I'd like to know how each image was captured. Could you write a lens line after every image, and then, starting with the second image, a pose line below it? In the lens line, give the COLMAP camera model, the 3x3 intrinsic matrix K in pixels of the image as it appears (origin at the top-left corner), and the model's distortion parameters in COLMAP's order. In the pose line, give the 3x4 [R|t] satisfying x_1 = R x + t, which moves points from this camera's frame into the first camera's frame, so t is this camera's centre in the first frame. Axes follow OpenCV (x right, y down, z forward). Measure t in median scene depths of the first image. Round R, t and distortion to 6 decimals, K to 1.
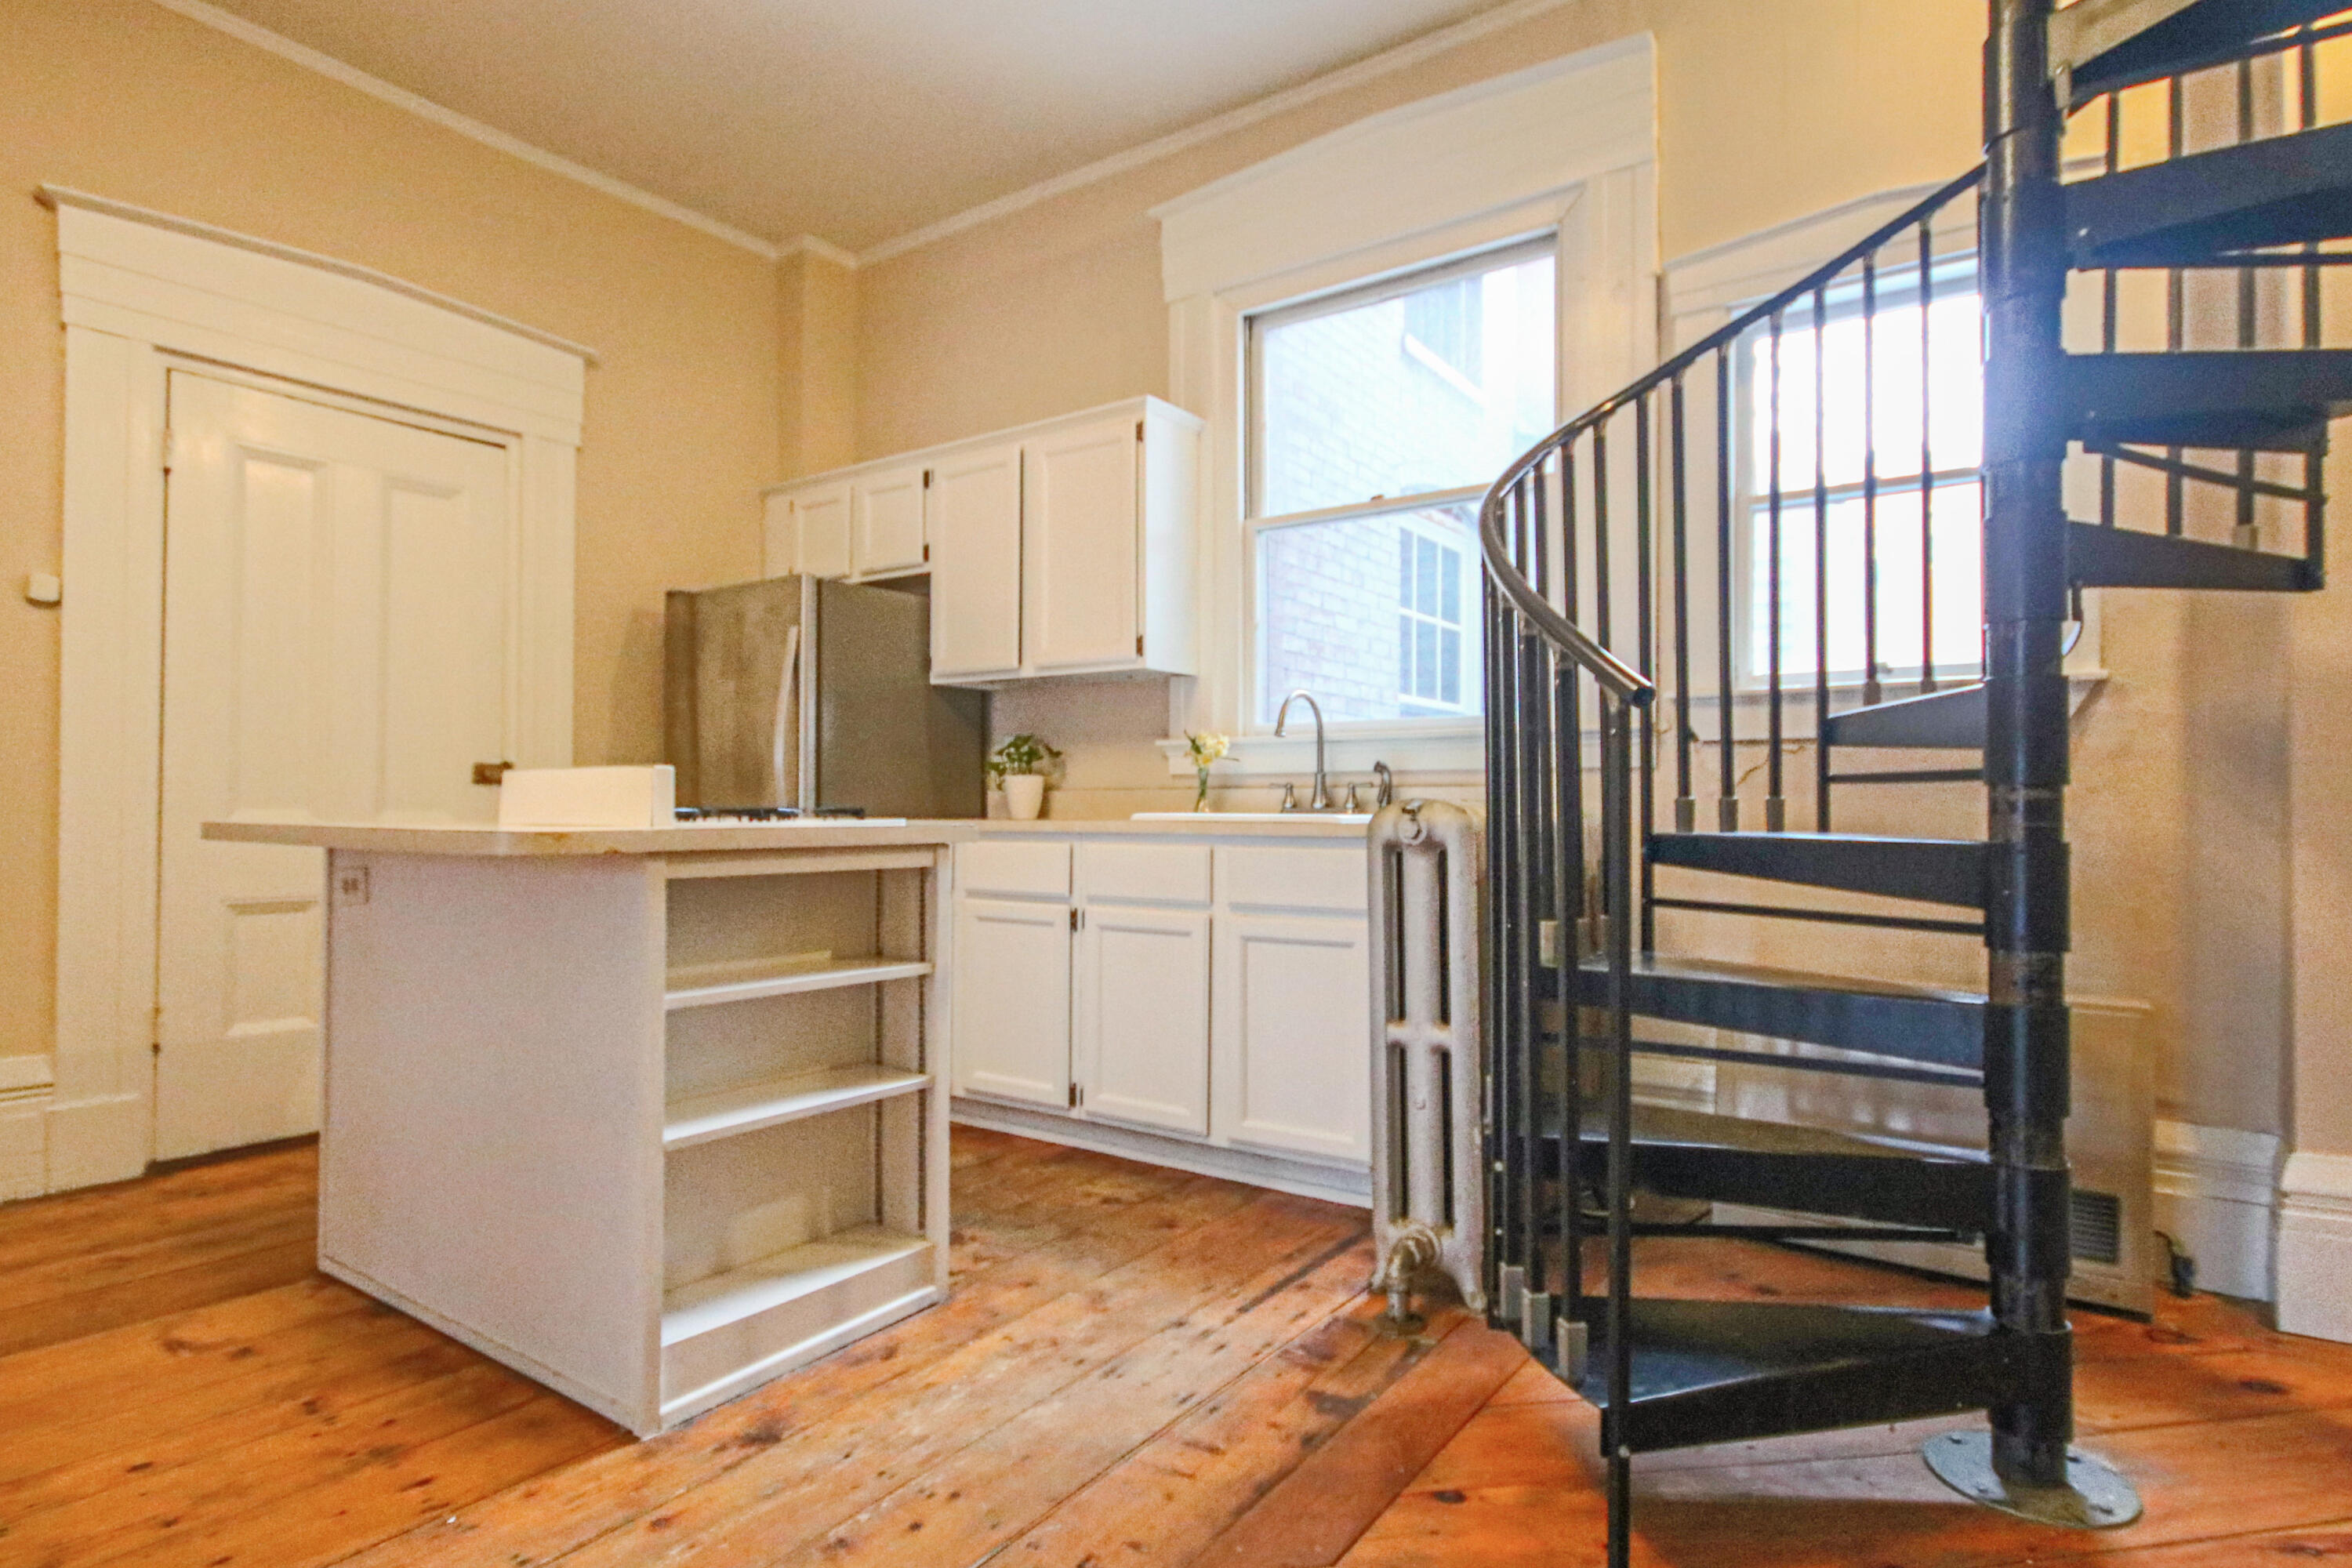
lens RADIAL K [[1202.7, 0, 1201.4], [0, 1202.7, 799.1], [0, 0, 1]] dist [0.003050, 0.000009]
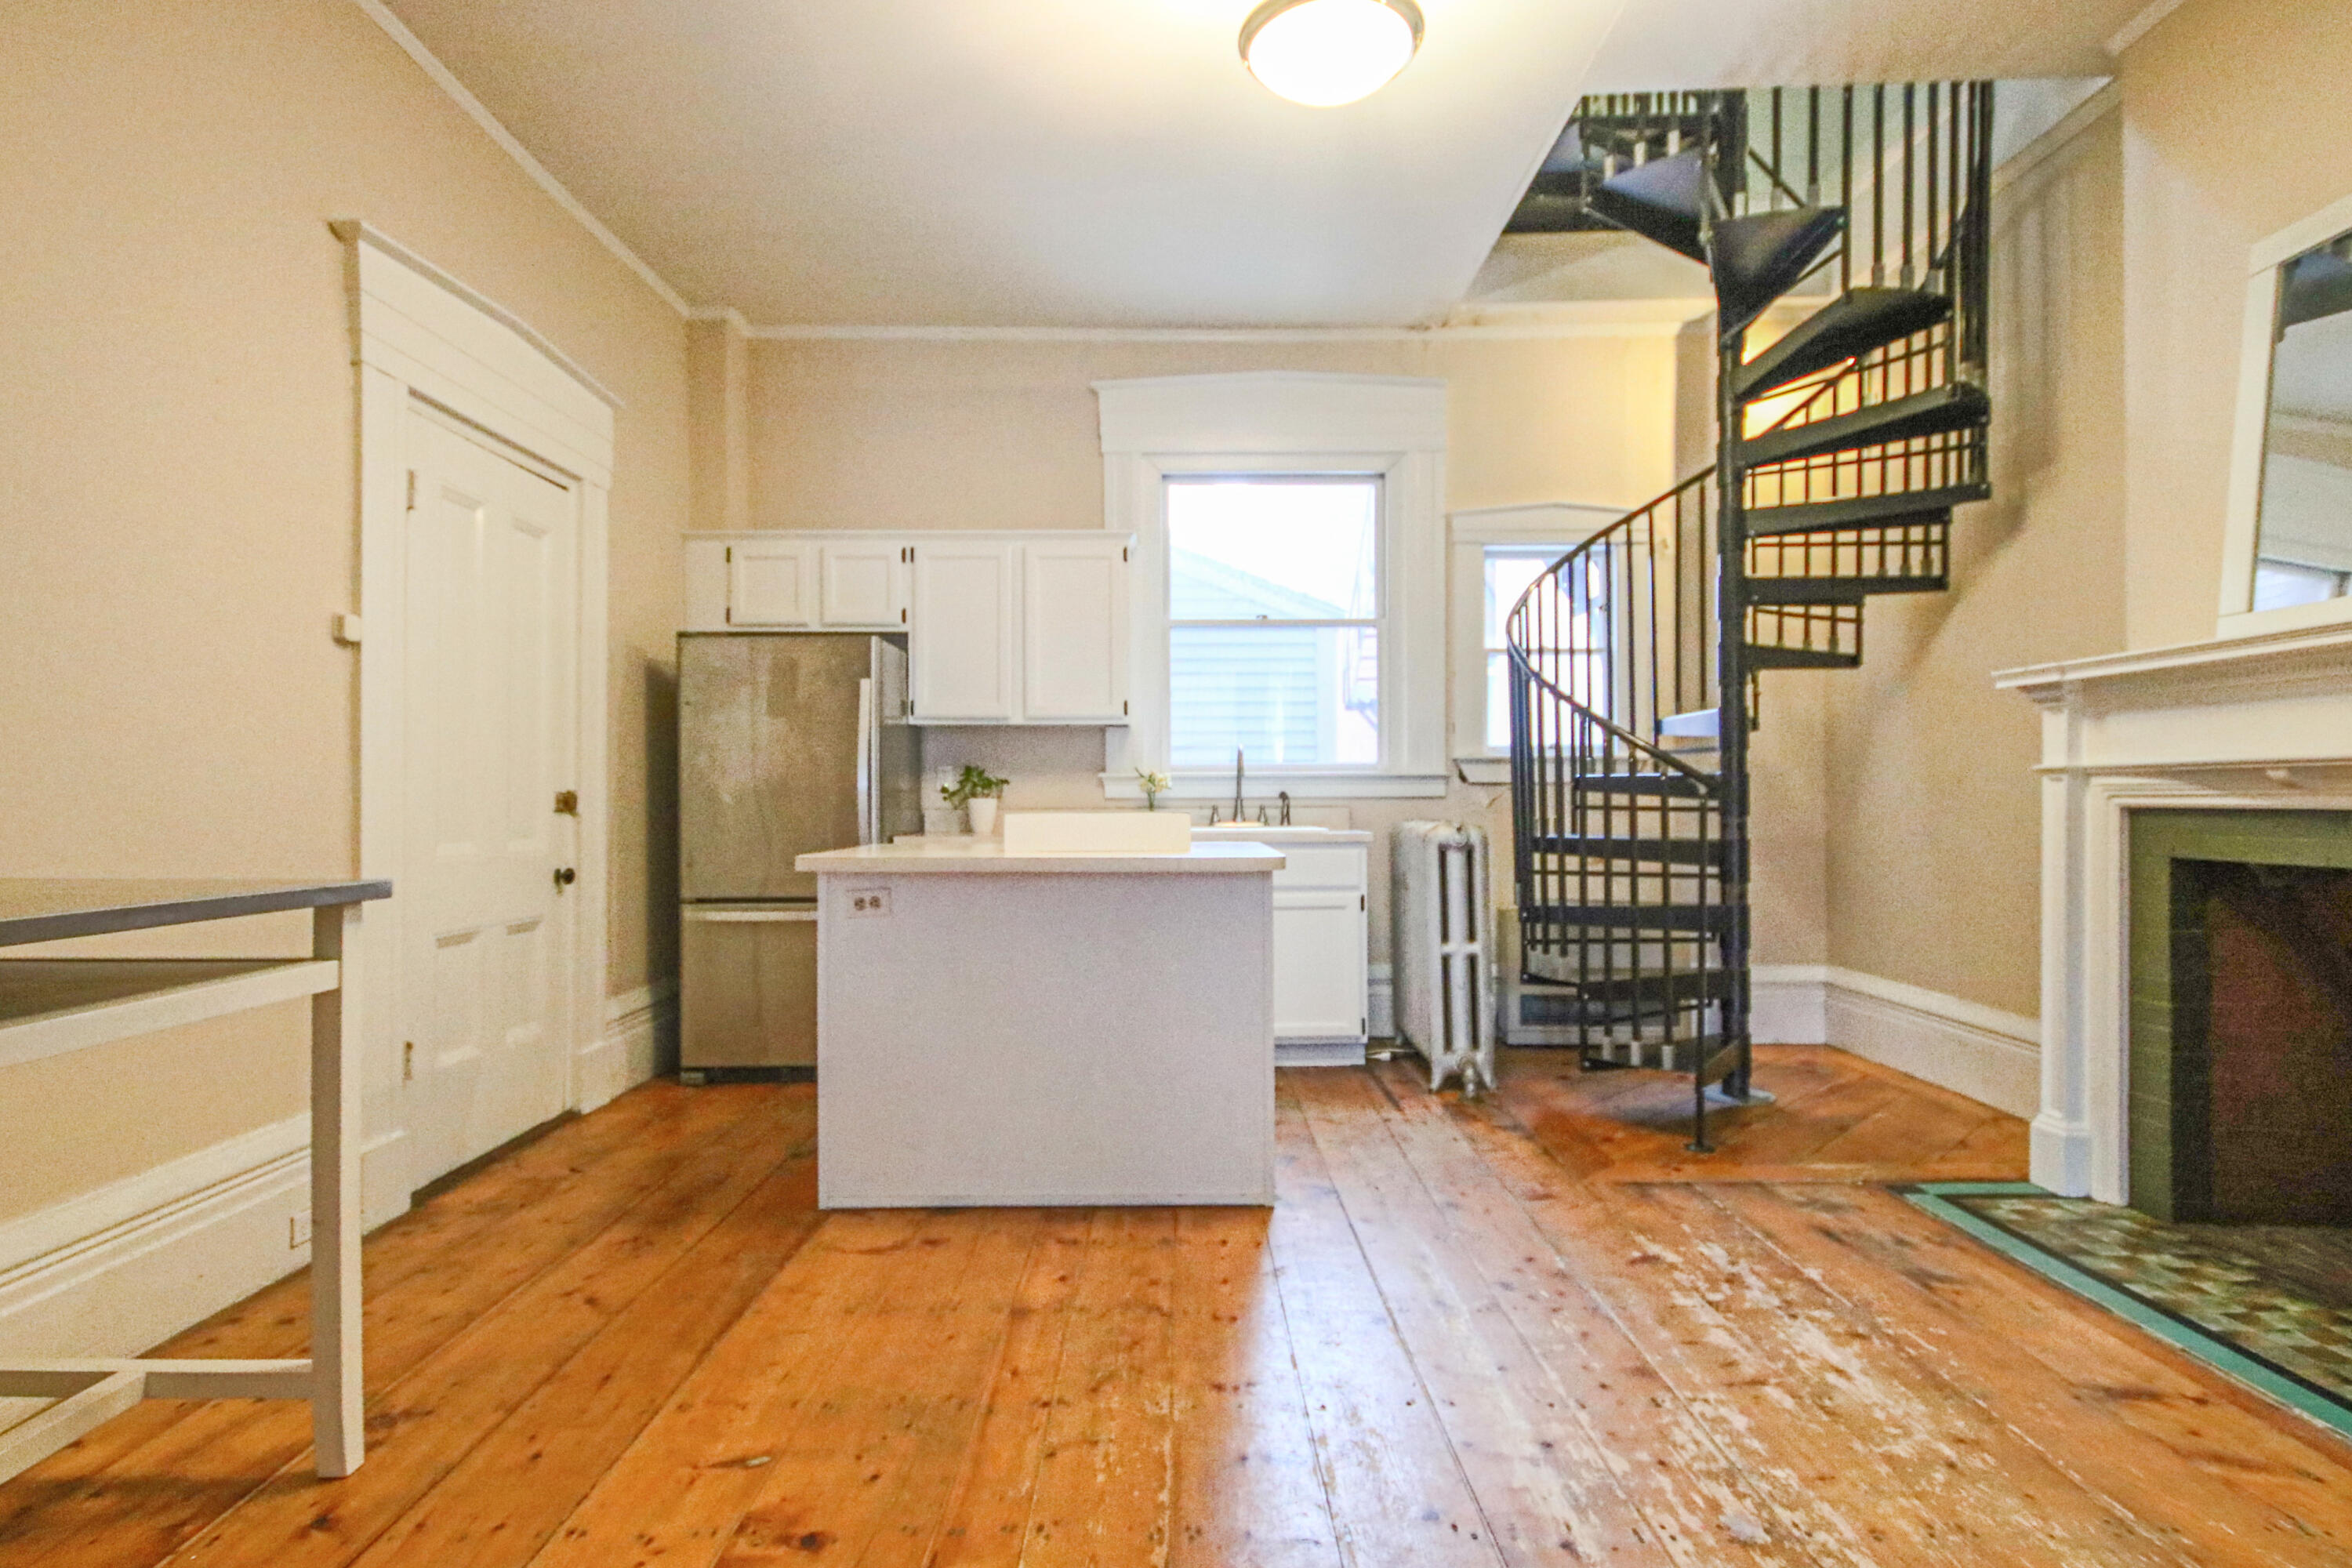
lens RADIAL K [[1173.5, 0, 1170.9], [0, 1173.5, 797.5], [0, 0, 1]] dist [0.000399, 0.006570]
pose [[0.821747, -0.007269, 0.569807, -0.806579], [0.002111, 0.999951, 0.009712, -0.037554], [-0.569849, -0.006778, 0.821721, -0.154570]]
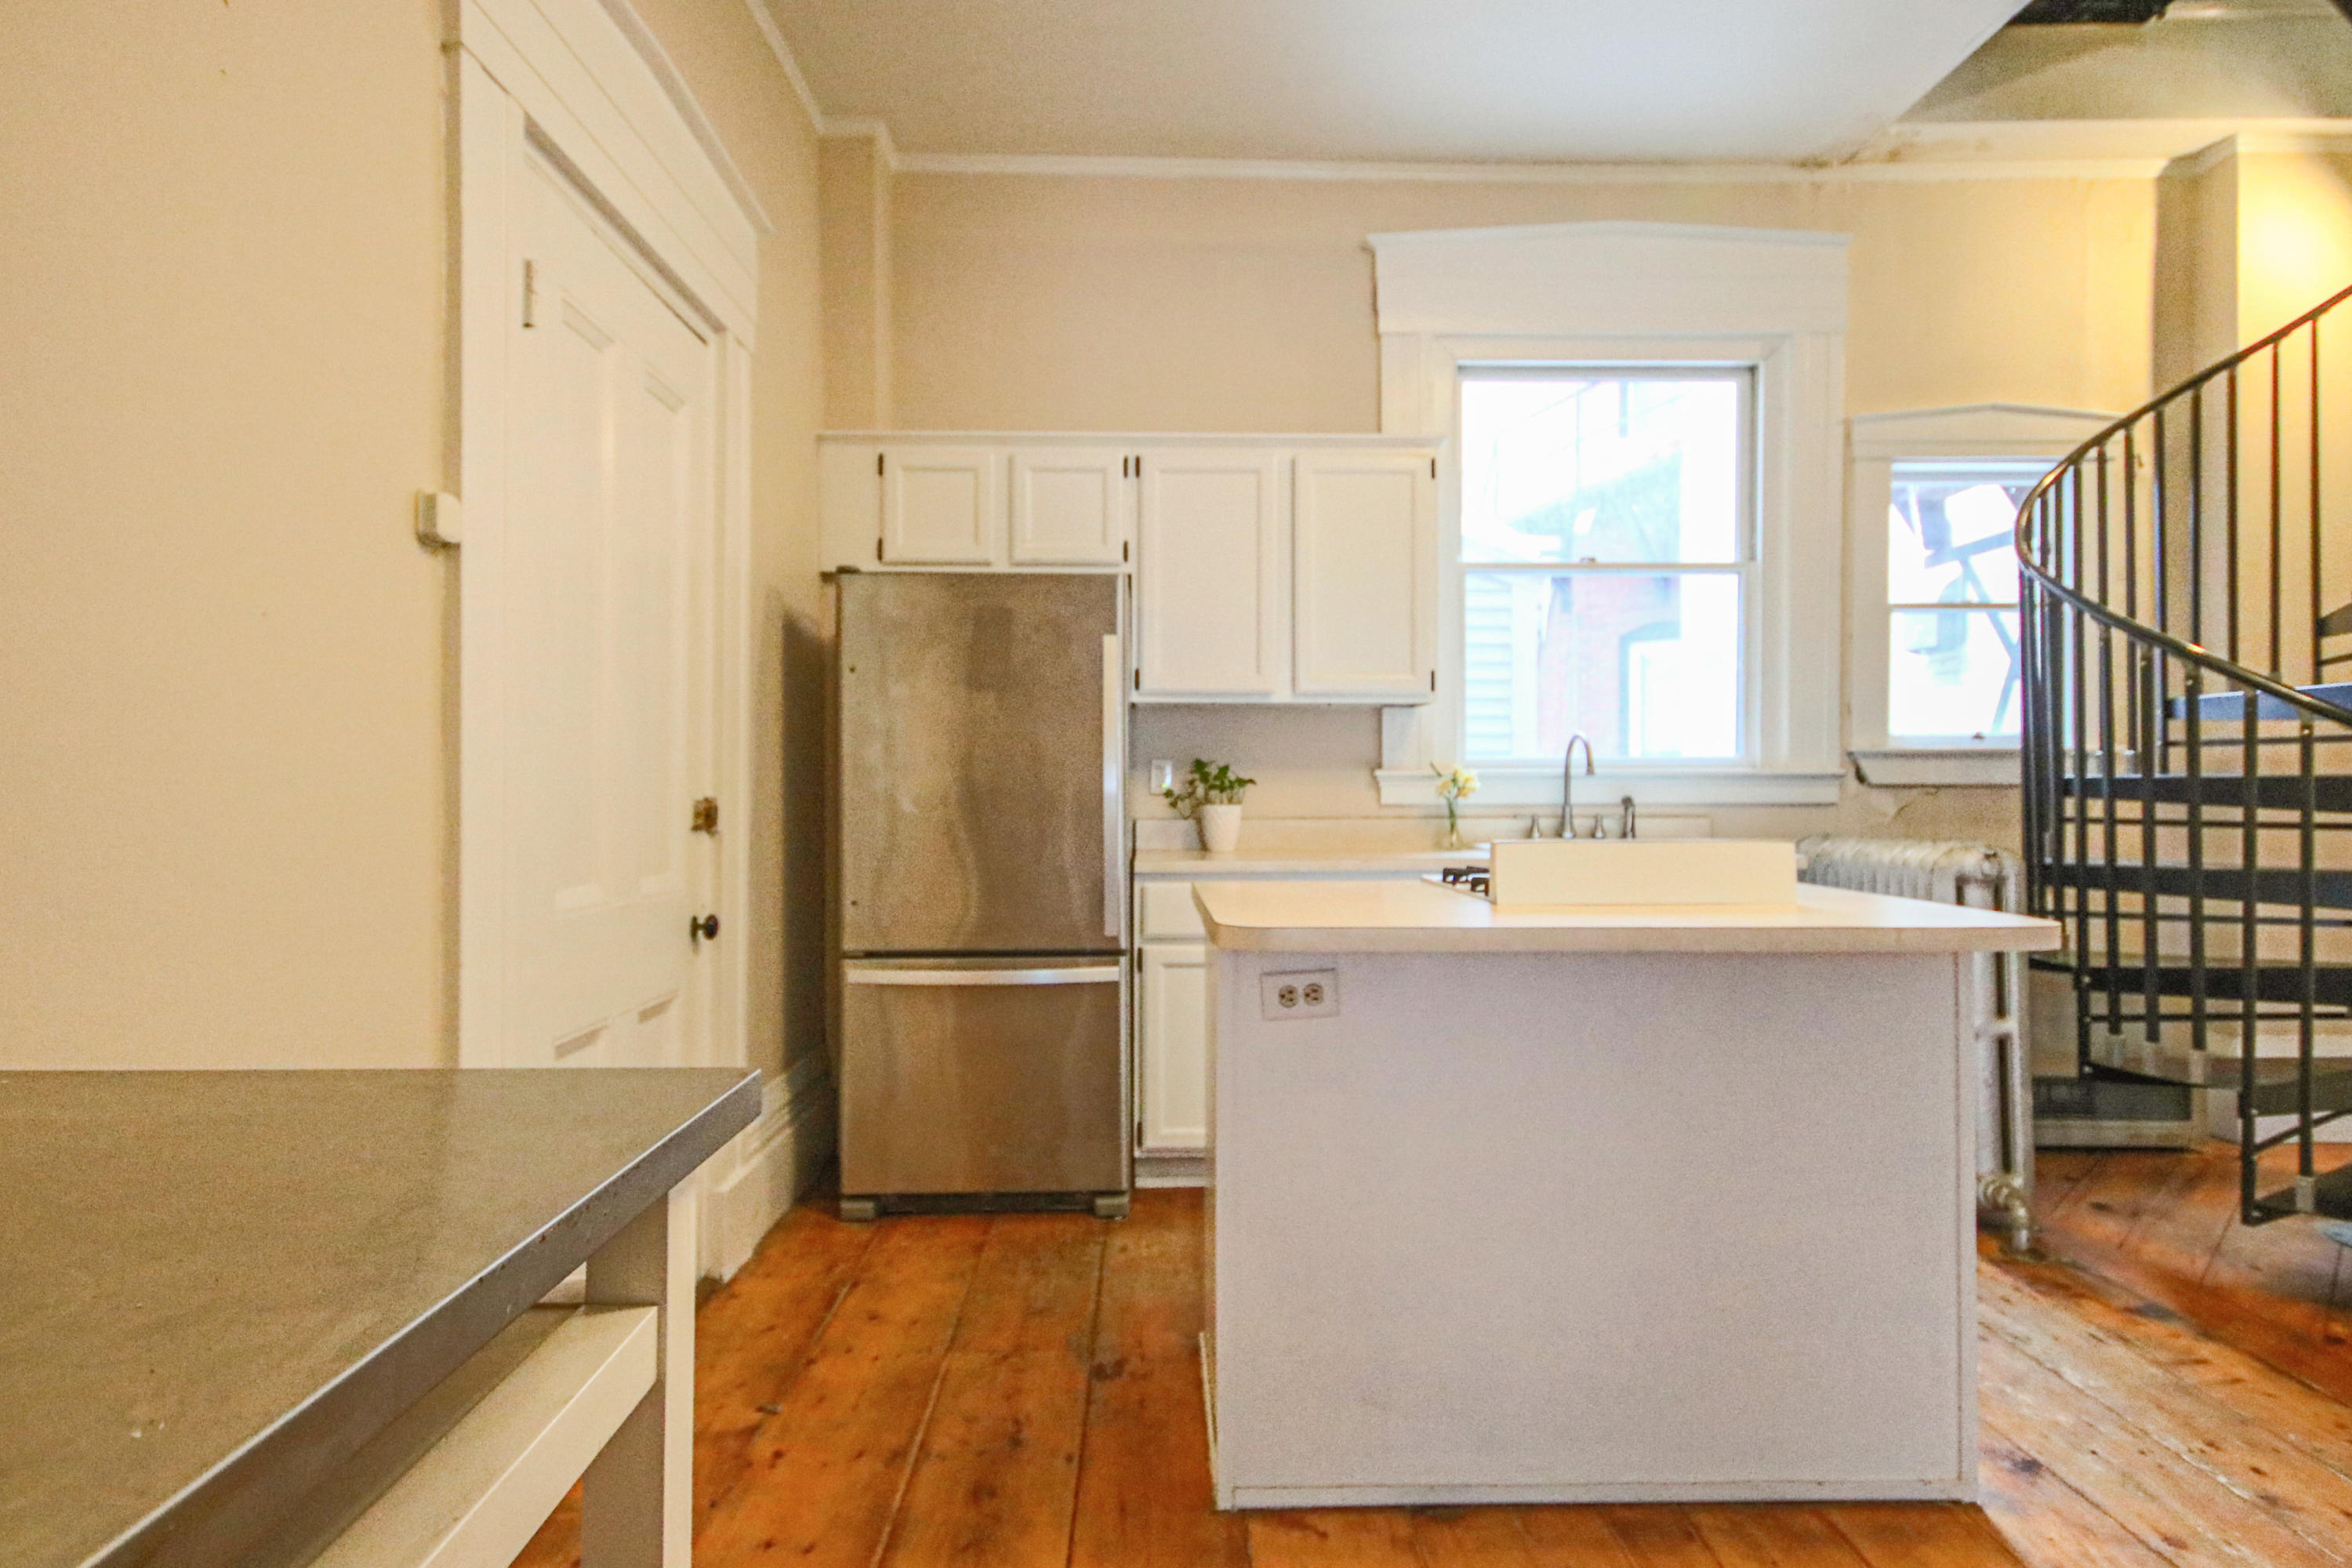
lens RADIAL K [[1258.6, 0, 1178.8], [0, 1258.6, 791.8], [0, 0, 1]] dist [0.010915, 0.002151]
pose [[0.811188, -0.006275, 0.584752, -0.865553], [-0.000229, 0.999939, 0.011049, -0.047134], [-0.584786, -0.009097, 0.811137, 0.272994]]
